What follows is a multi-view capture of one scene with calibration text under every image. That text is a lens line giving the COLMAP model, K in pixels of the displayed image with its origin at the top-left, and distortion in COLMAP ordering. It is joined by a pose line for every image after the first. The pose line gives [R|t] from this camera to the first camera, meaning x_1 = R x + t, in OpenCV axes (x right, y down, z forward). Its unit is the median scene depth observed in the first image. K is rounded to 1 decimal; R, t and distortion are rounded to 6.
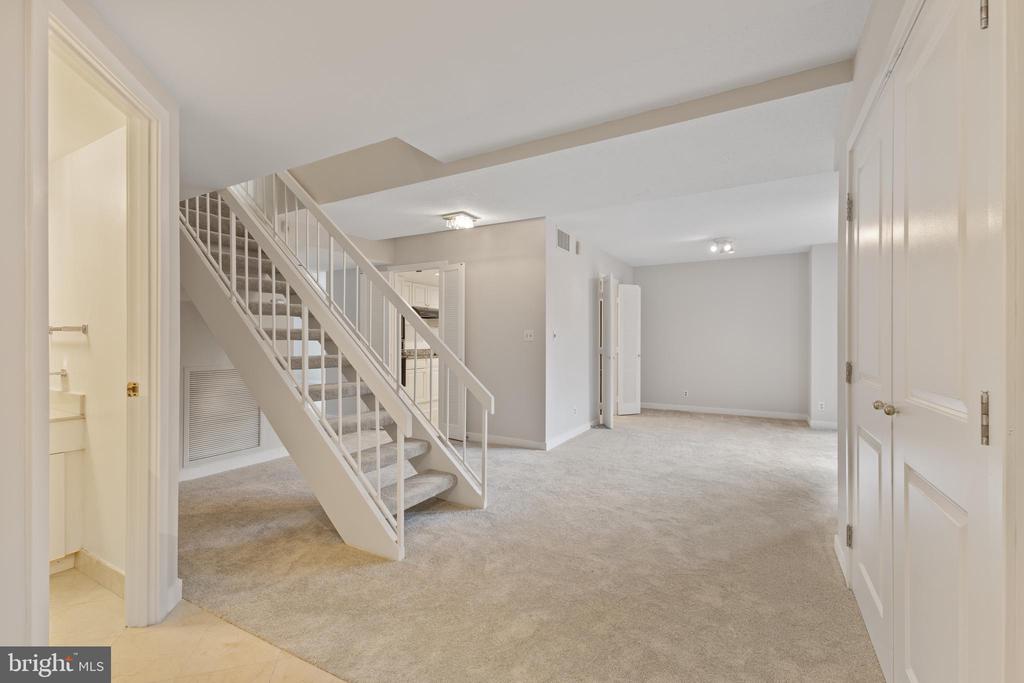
lens RADIAL K [[450.8, 0, 512.0], [0, 450.8, 341.5], [0, 0, 1]] dist [-0.033685, 0.000035]
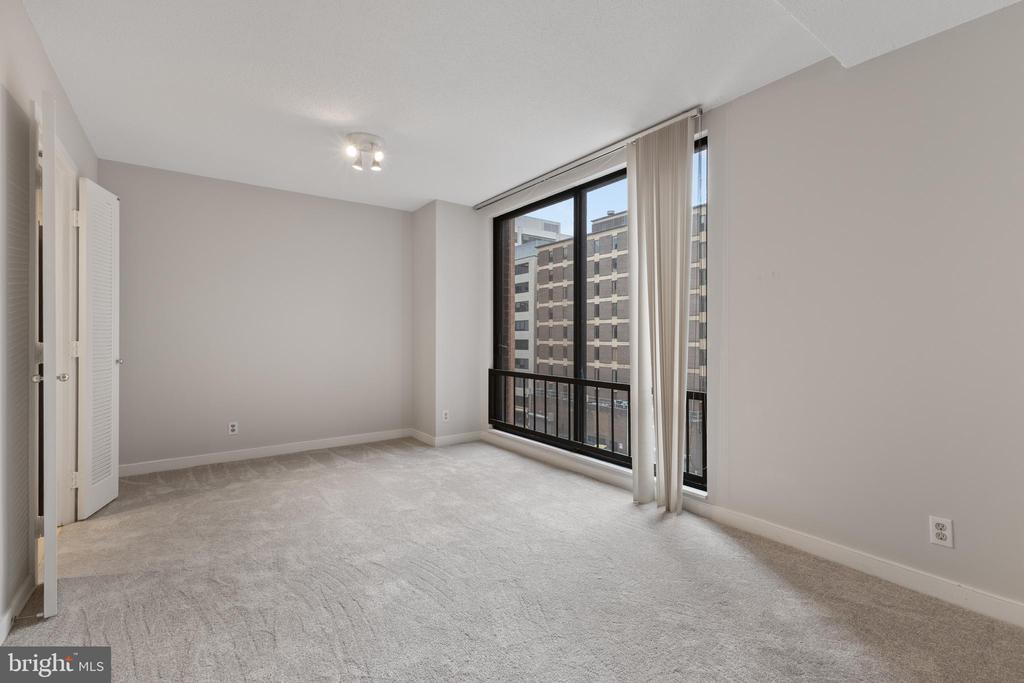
lens RADIAL K [[448.1, 0, 512.0], [0, 448.1, 341.5], [0, 0, 1]] dist [0.017748, -0.000075]
pose [[0.415591, -0.009266, 0.909504, 0.047909], [-0.003759, 0.999922, 0.011904, 0.008515], [-0.909544, -0.008366, 0.415524, 0.613702]]
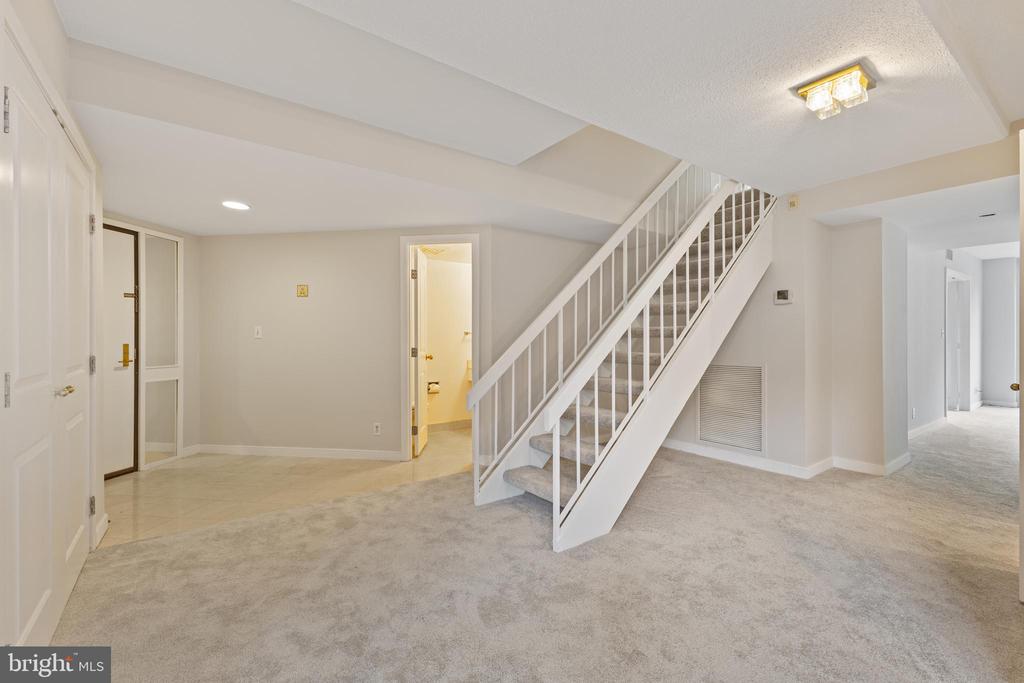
lens RADIAL K [[439.6, 0, 511.5], [0, 439.6, 338.0], [0, 0, 1]] dist [0.003309, -0.000451]
pose [[-0.416680, -0.001593, -0.909052, 0.364607], [0.003707, 0.999987, -0.003451, -0.000219], [0.909046, -0.004808, -0.416669, 0.678576]]
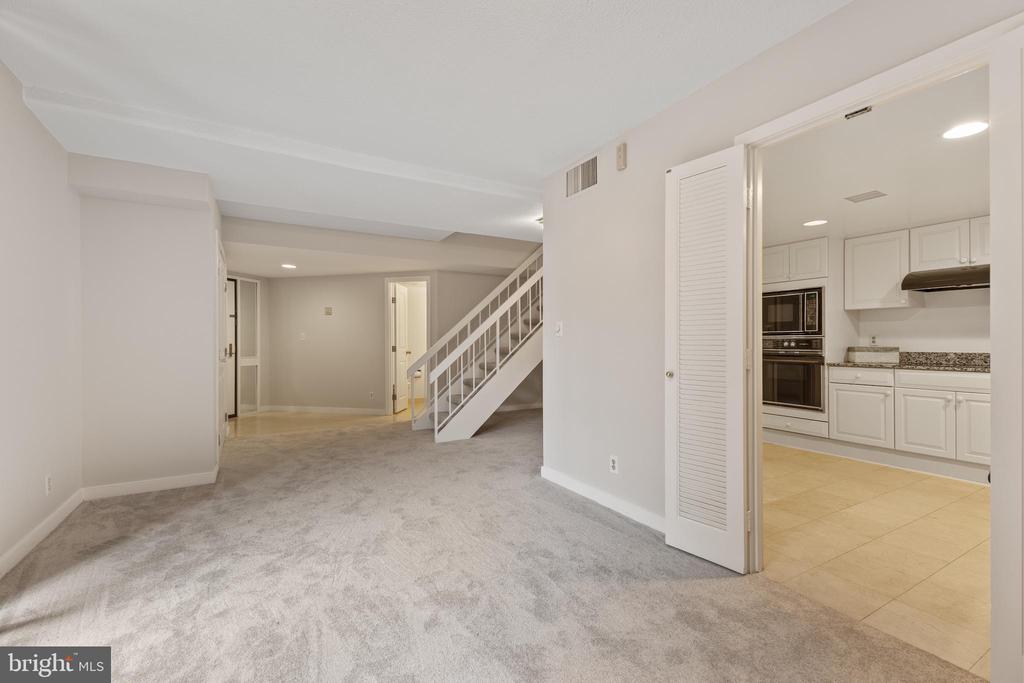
lens RADIAL K [[440.6, 0, 508.8], [0, 440.6, 341.1], [0, 0, 1]] dist [0.004865, -0.000123]
pose [[-0.510947, 0.000615, -0.859612, 0.639198], [0.007327, 0.999967, -0.003640, 0.007257], [0.859581, -0.008159, -0.510934, 1.115852]]
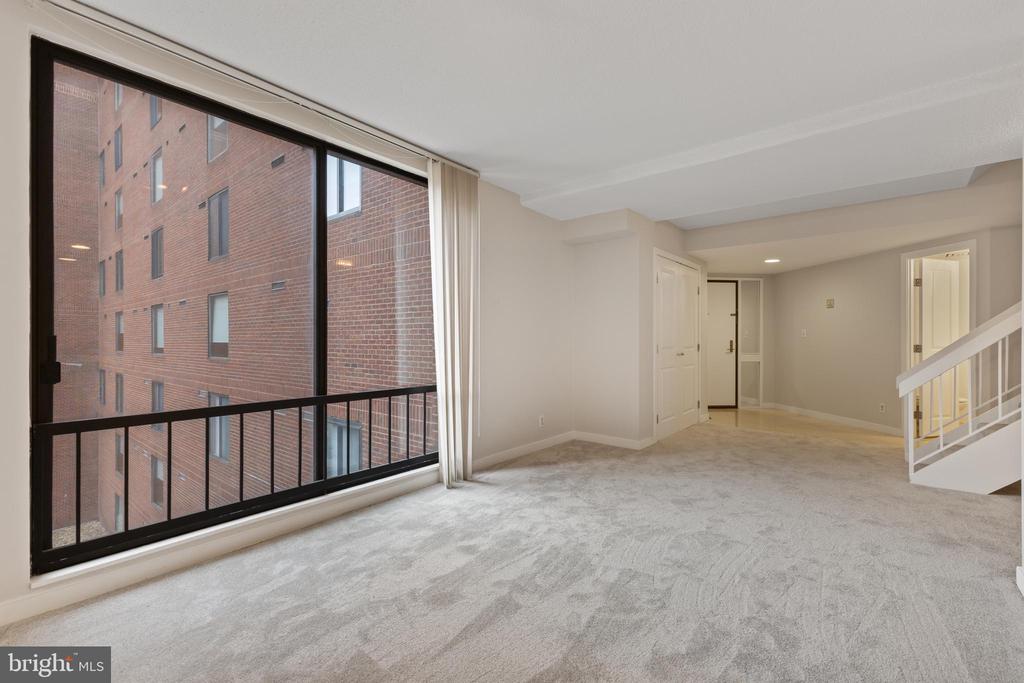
lens RADIAL K [[439.1, 0, 512.0], [0, 439.1, 341.5], [0, 0, 1]] dist [0.000074, 0.000038]
pose [[-0.983328, -0.003761, 0.181799, 0.396093], [-0.003630, 0.999993, 0.001056, 0.008841], [-0.181802, 0.000379, -0.983335, 1.246318]]
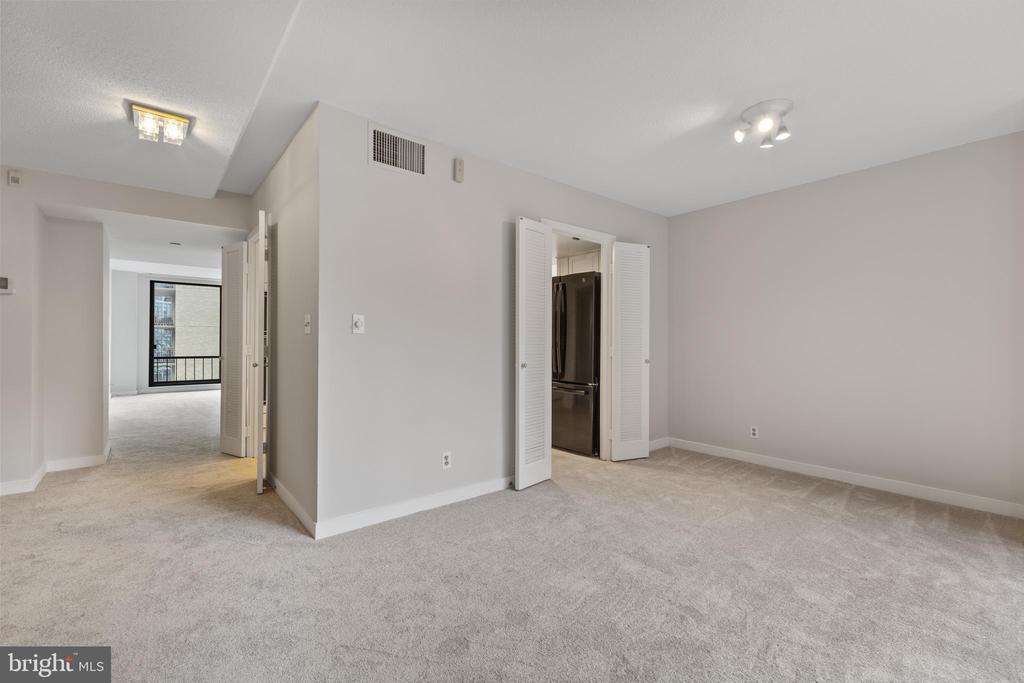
lens RADIAL K [[440.6, 0, 508.8], [0, 440.6, 341.1], [0, 0, 1]] dist [0.004865, -0.000123]
pose [[0.931159, 0.002923, -0.364600, 0.397032], [-0.002051, 0.999994, 0.002778, 0.005146], [0.364606, -0.001839, 0.931160, 0.487931]]
